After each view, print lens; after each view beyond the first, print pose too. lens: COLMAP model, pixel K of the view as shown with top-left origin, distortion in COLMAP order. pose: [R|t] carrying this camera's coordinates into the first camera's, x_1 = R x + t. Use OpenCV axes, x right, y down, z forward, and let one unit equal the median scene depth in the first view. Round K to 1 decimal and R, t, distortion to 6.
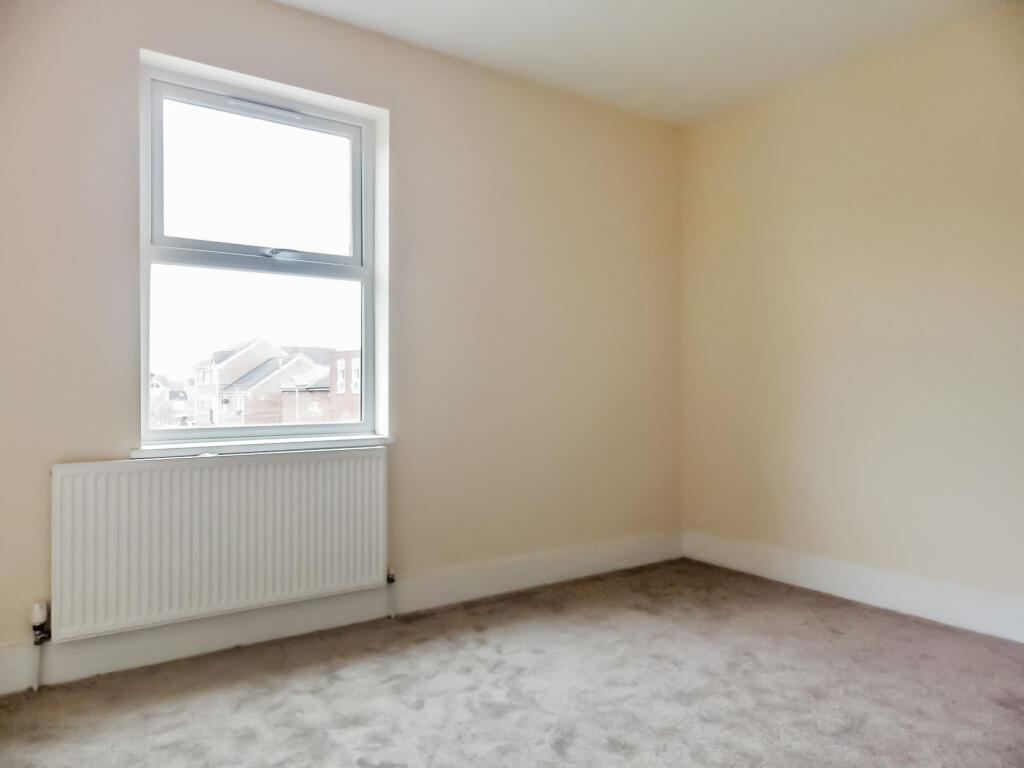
lens RADIAL K [[742.0, 0, 512.0], [0, 742.0, 384.0], [0, 0, 1]] dist [0.006275, 0.002252]
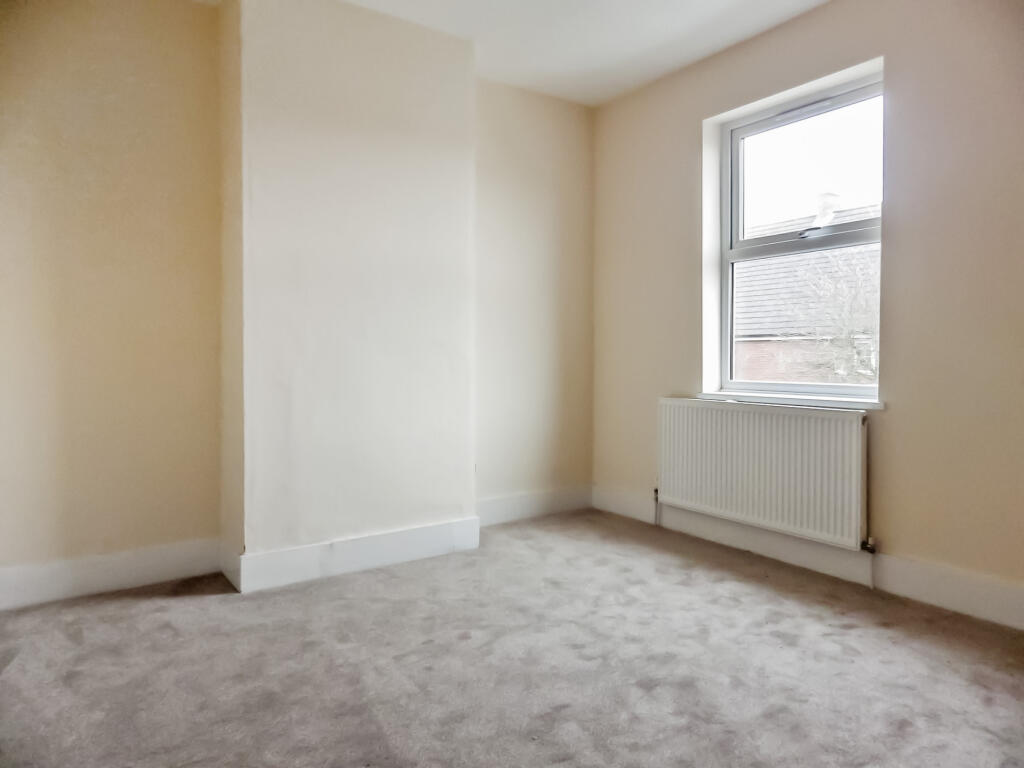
lens RADIAL K [[742.0, 0, 512.0], [0, 742.0, 384.0], [0, 0, 1]] dist [0.006275, 0.002252]
pose [[-0.076706, 0.038845, -0.996297, 0.887204], [-0.001627, 0.999235, 0.039085, 0.011671], [0.997052, 0.004619, -0.076584, 0.649916]]
